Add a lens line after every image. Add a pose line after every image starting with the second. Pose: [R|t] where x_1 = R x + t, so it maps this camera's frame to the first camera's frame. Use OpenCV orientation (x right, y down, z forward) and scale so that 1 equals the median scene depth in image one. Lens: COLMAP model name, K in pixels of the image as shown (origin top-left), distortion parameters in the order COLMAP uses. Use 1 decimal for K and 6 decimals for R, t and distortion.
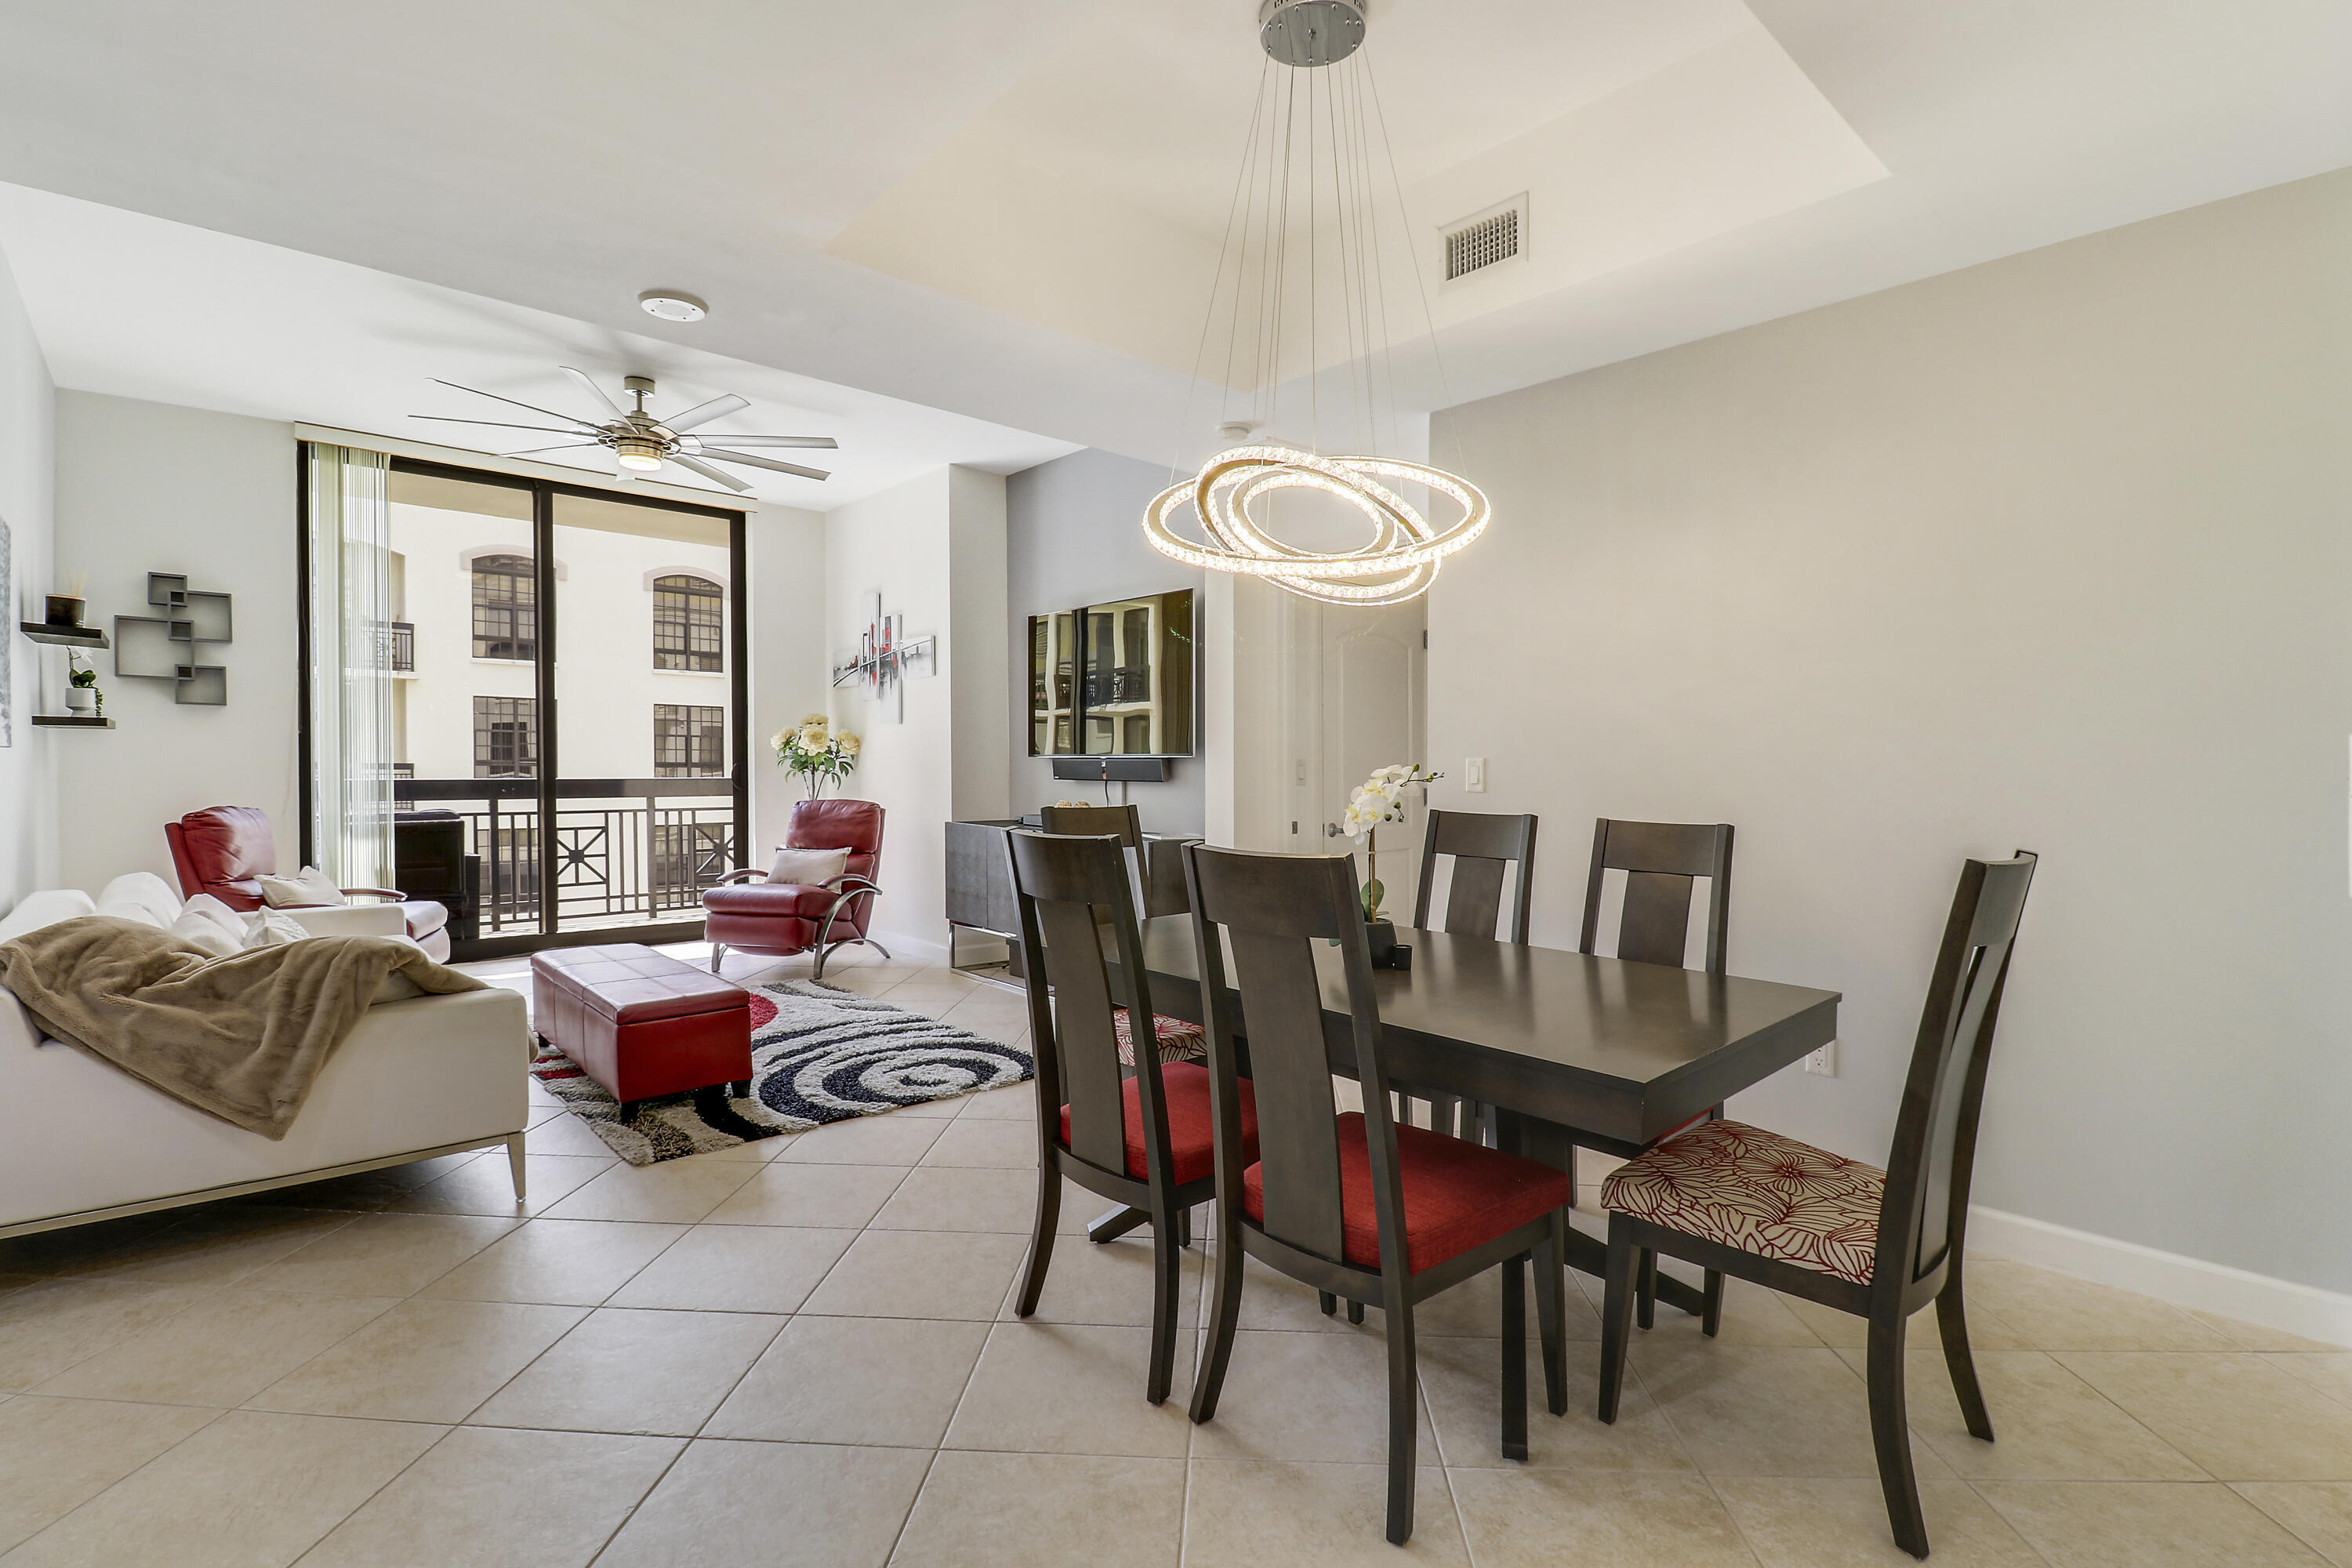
lens RADIAL K [[1091.7, 0, 1173.3], [0, 1091.7, 802.6], [0, 0, 1]] dist [0.000533, -0.013600]
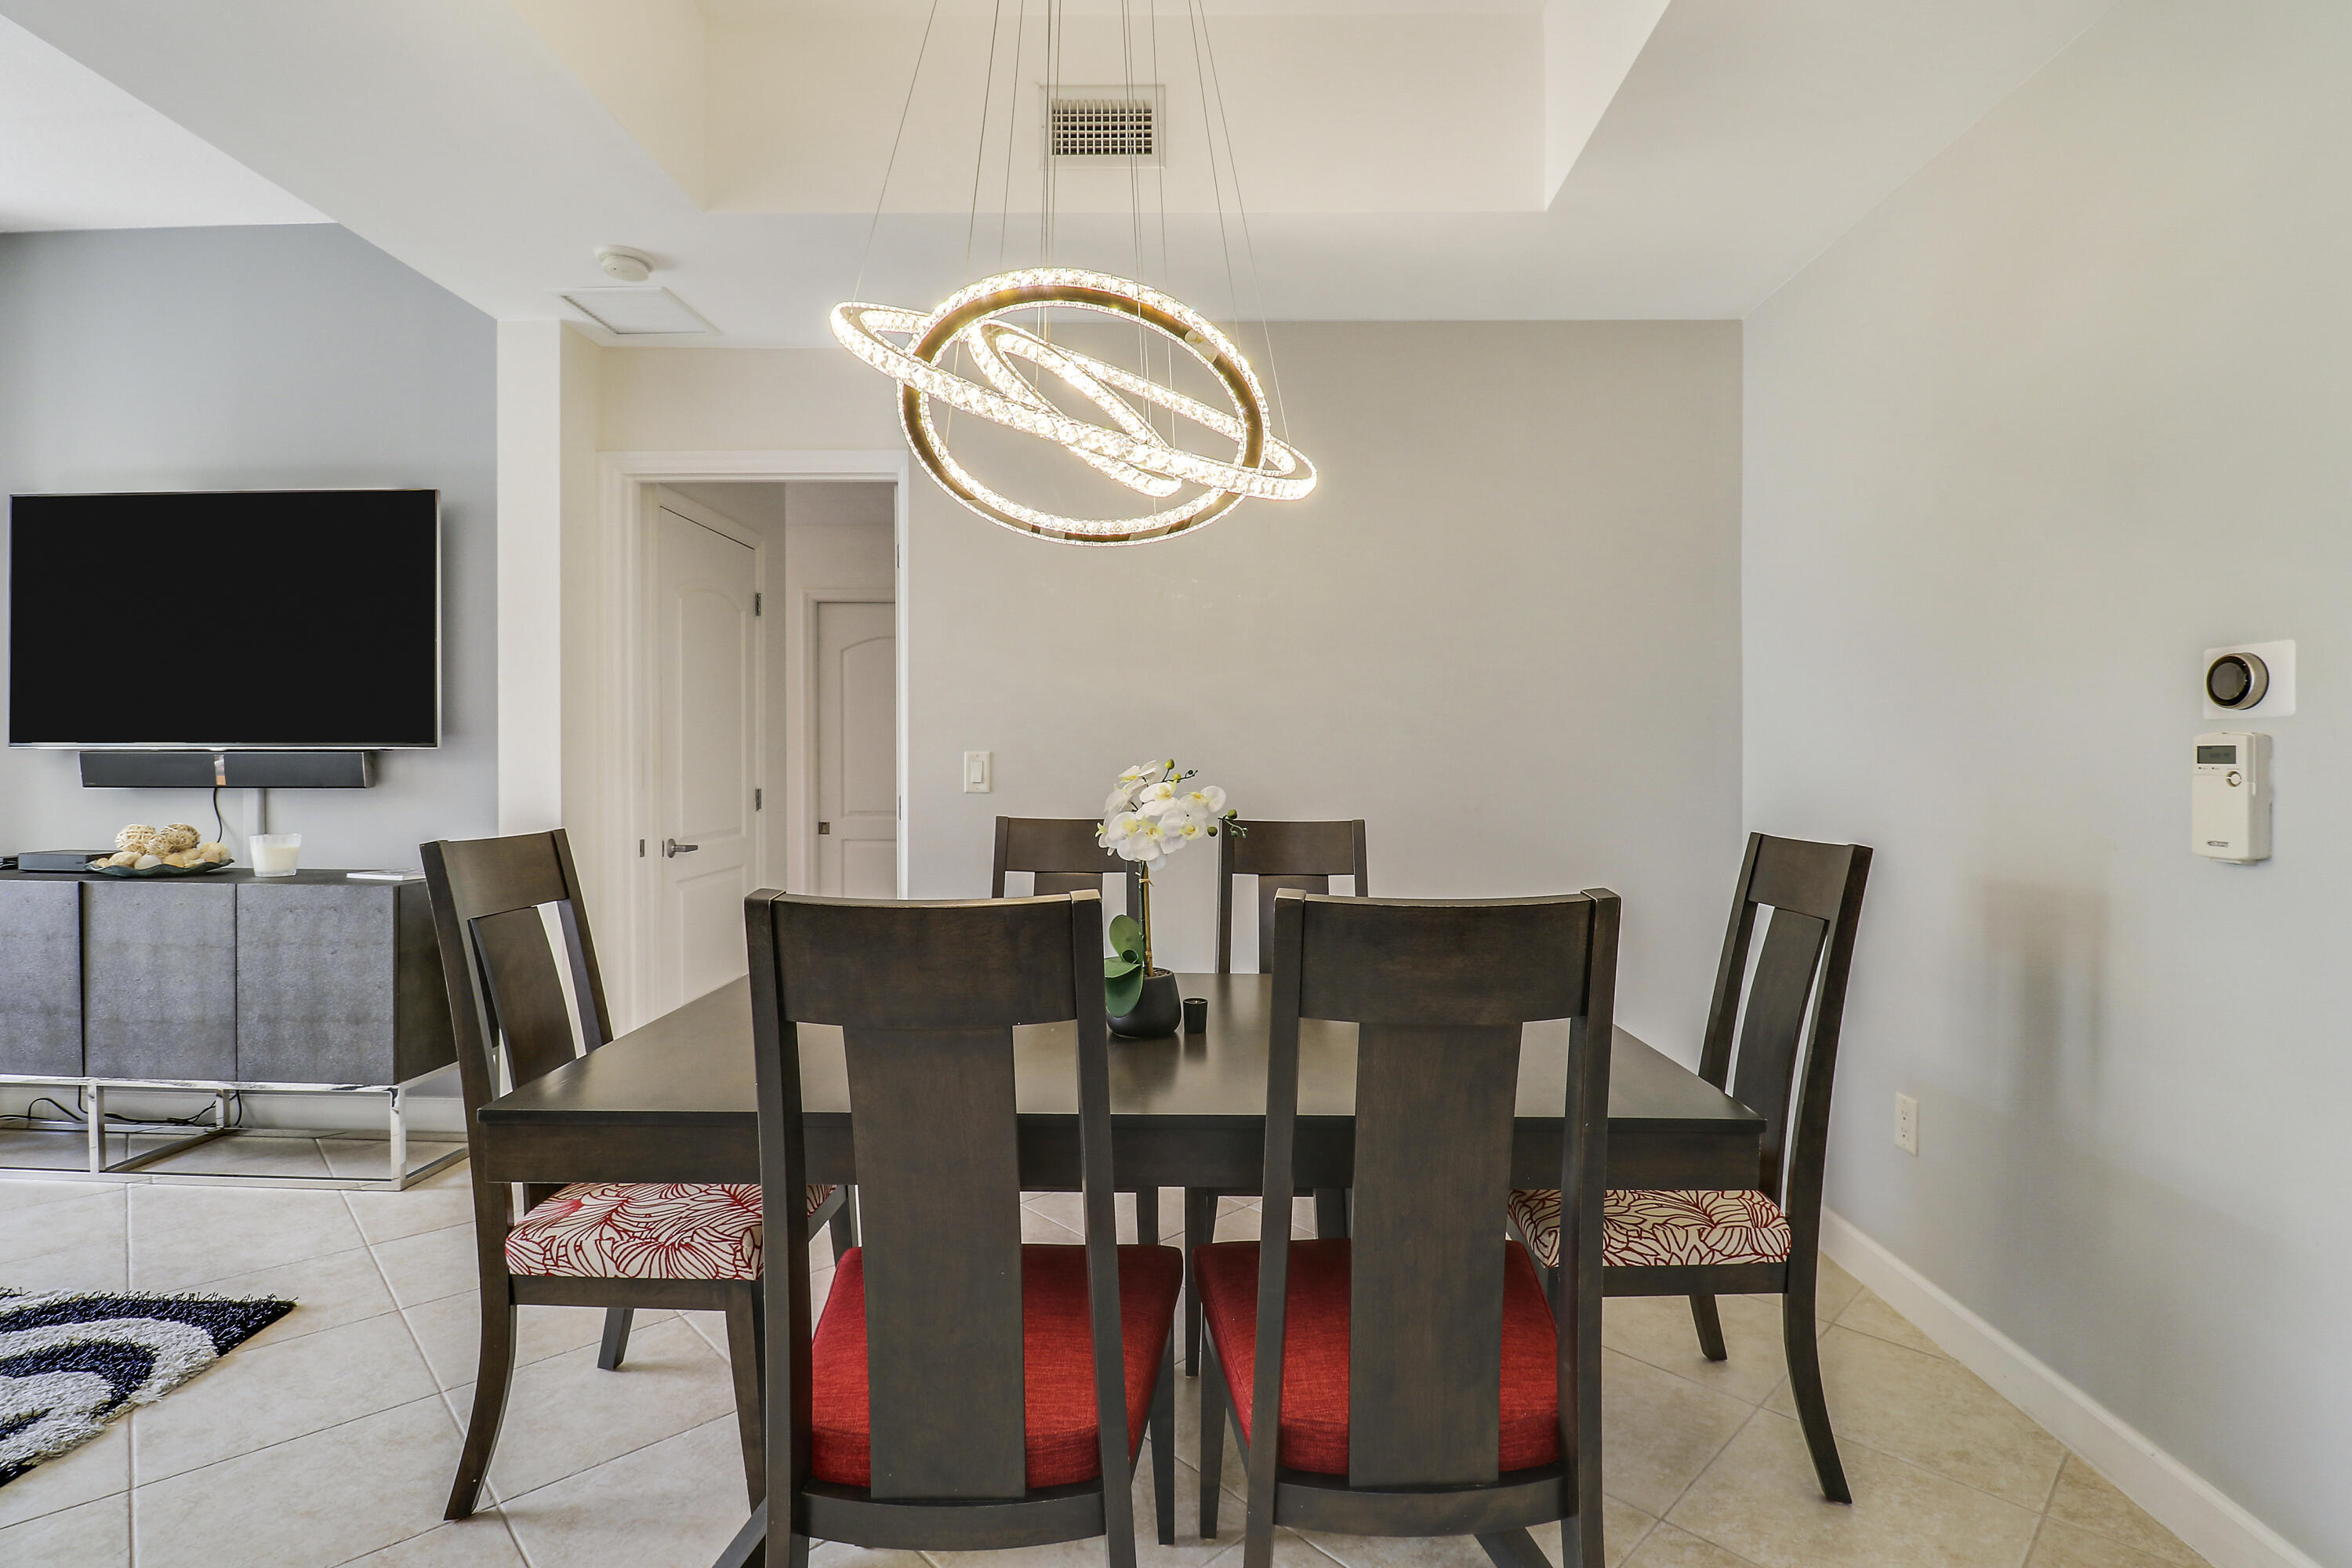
lens RADIAL K [[1120.6, 0, 1209.3], [0, 1120.6, 770.8], [0, 0, 1]] dist [-0.013778, -0.005571]
pose [[0.672352, -0.011711, 0.740139, -0.181584], [0.028253, 0.999552, -0.009850, -0.010160], [-0.739692, 0.027533, 0.672382, 0.241174]]
